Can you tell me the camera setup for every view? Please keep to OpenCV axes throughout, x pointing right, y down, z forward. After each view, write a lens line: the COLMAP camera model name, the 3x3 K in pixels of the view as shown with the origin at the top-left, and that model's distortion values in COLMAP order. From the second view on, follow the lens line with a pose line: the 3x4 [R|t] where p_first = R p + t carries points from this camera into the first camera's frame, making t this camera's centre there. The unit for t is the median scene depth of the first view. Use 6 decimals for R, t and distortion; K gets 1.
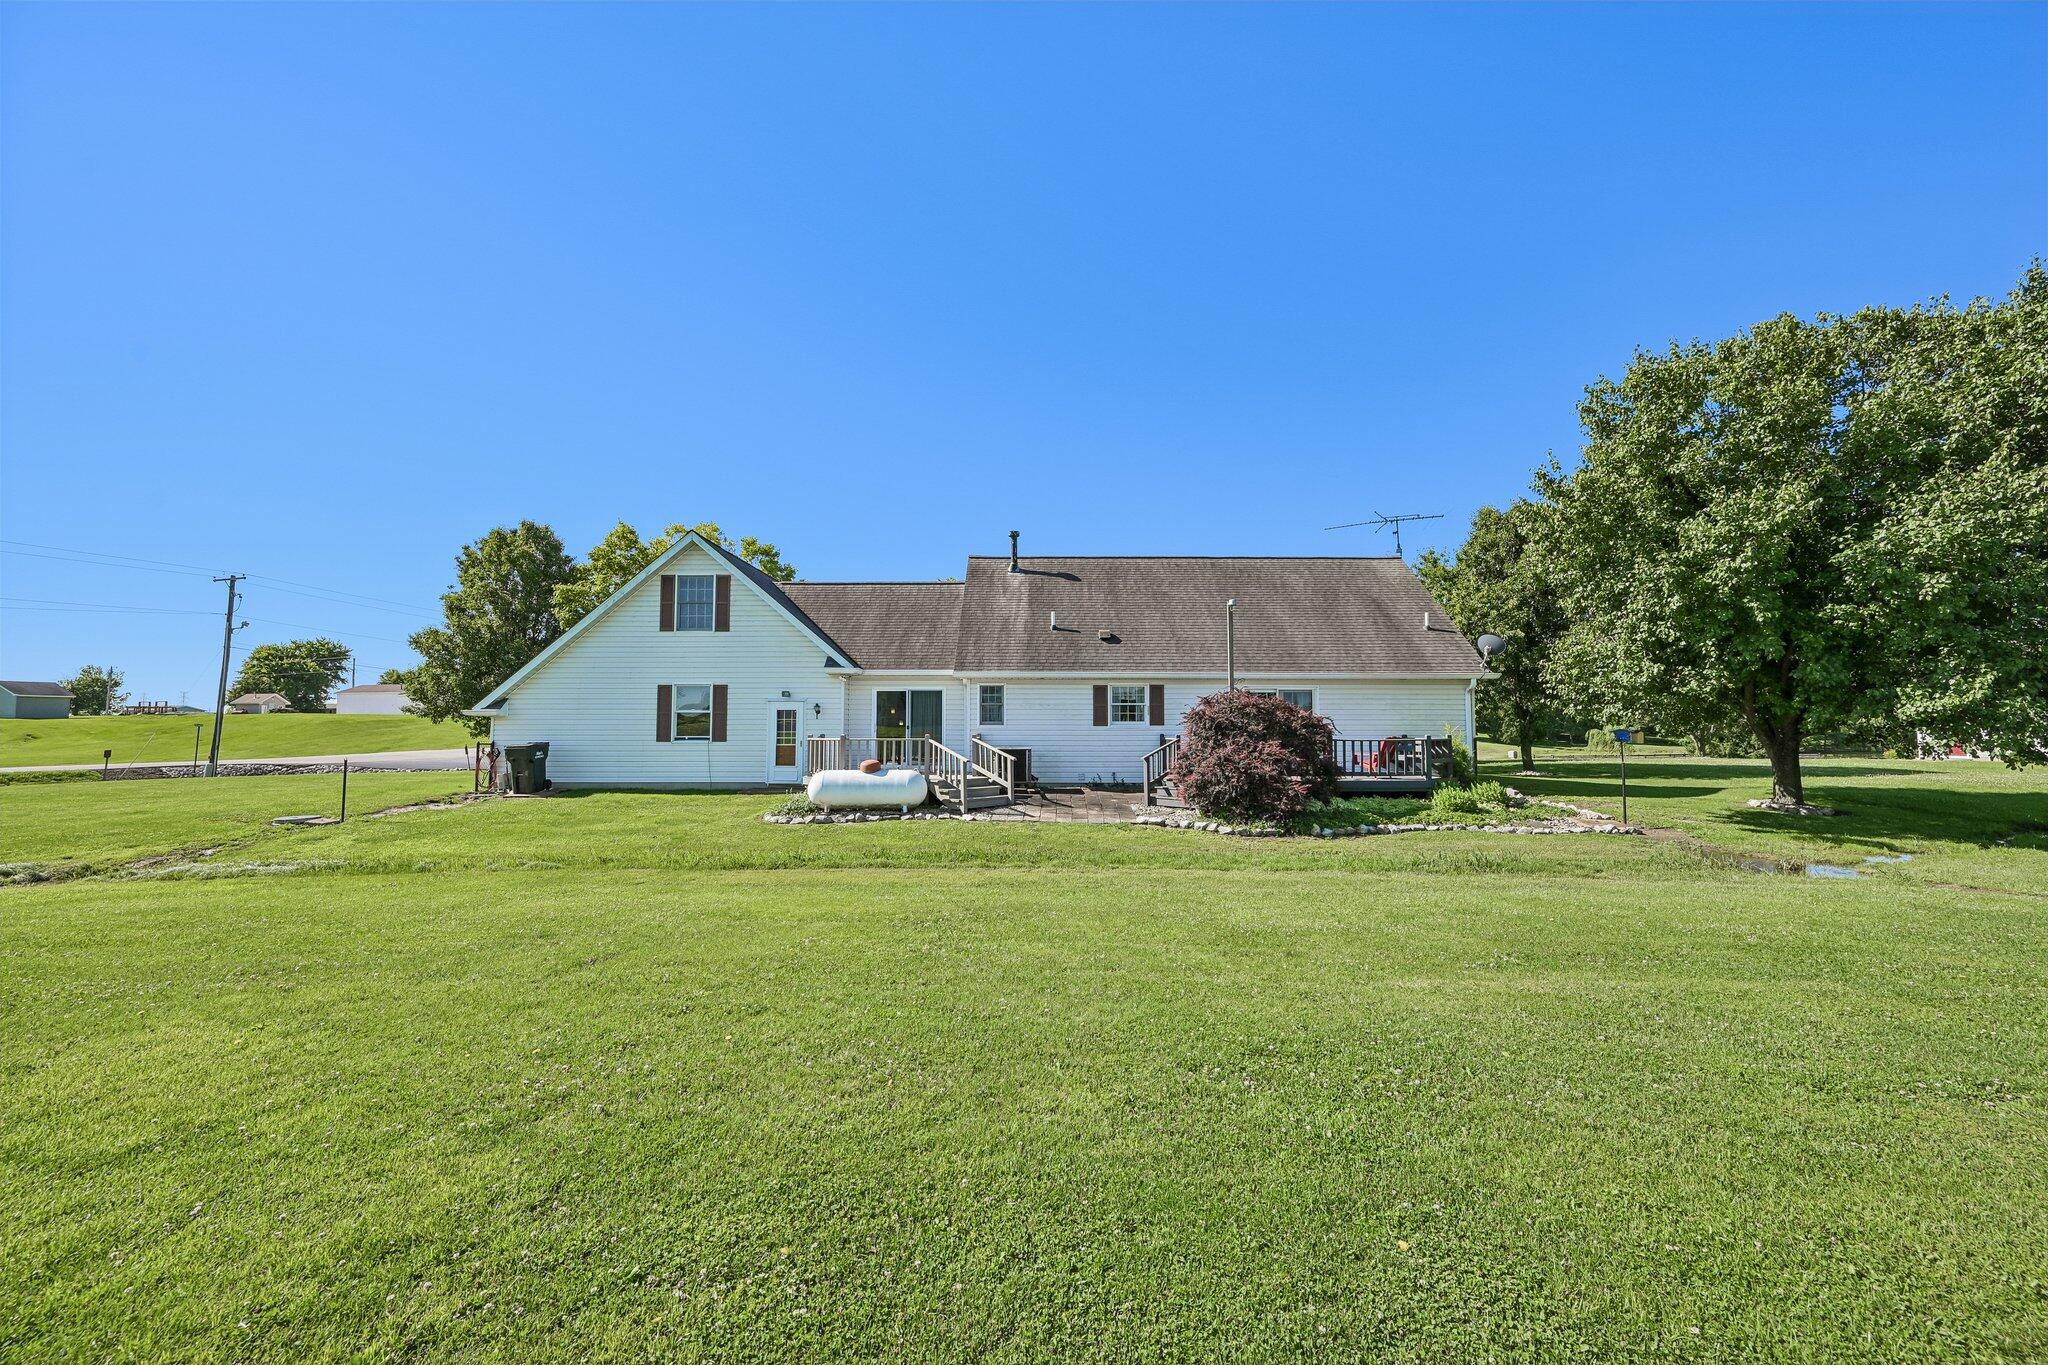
lens RADIAL K [[805.3, 0, 1024.5], [0, 805.3, 695.5], [0, 0, 1]] dist [-0.002186, 0.000783]
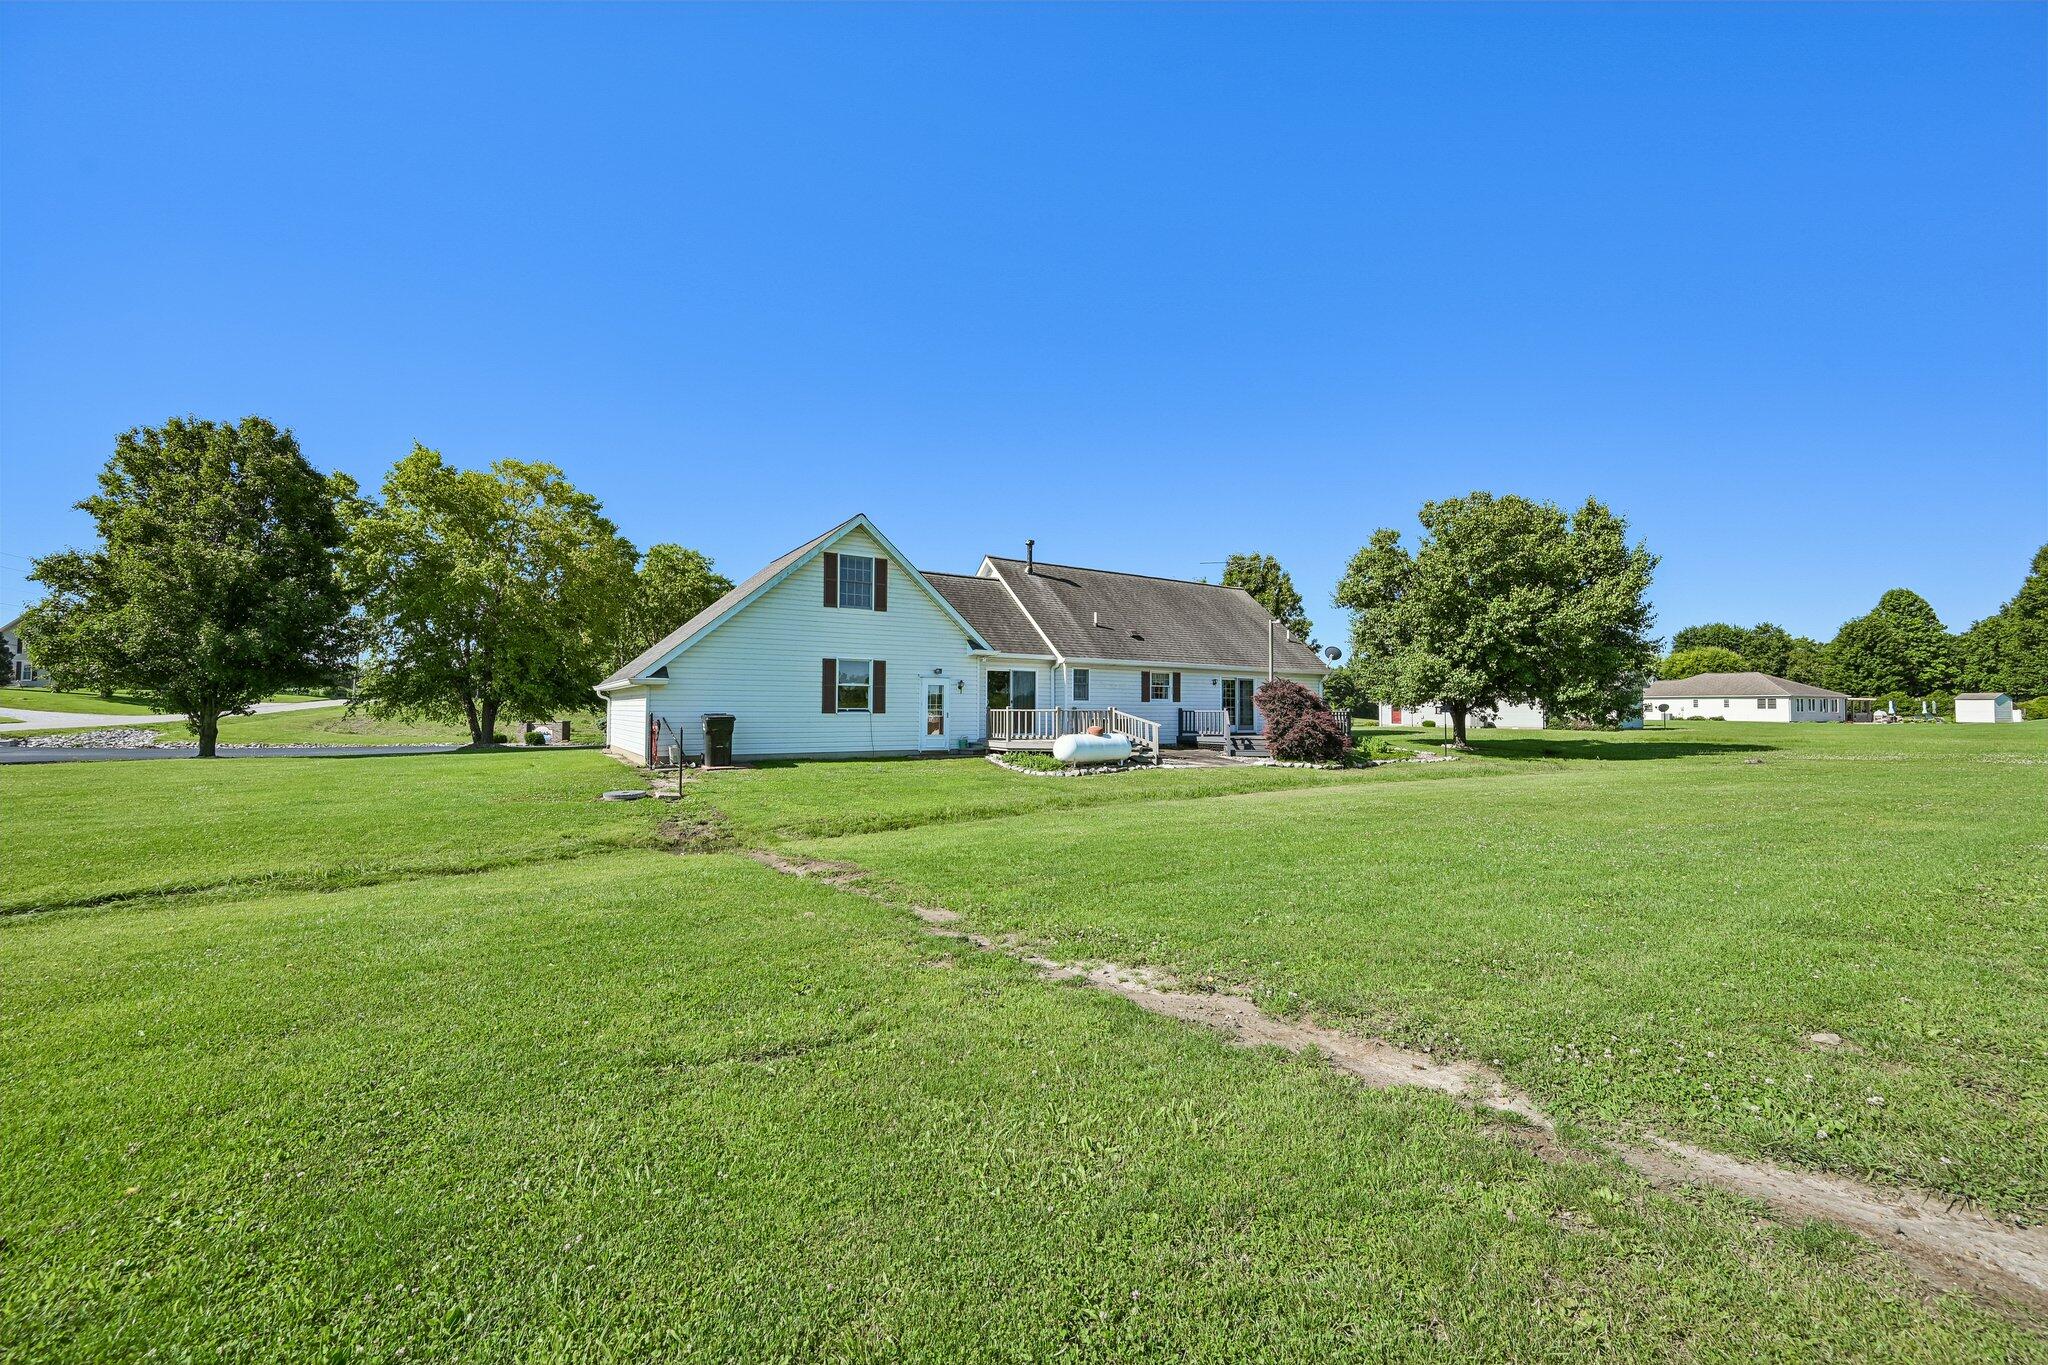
lens RADIAL K [[805.3, 0, 1032.3], [0, 805.3, 689.7], [0, 0, 1]] dist [-0.002186, 0.000783]
pose [[0.837213, 0.017817, 0.546587, -0.797163], [-0.027068, 0.999594, 0.008875, 0.010834], [-0.546207, -0.022226, 0.837355, -0.019197]]
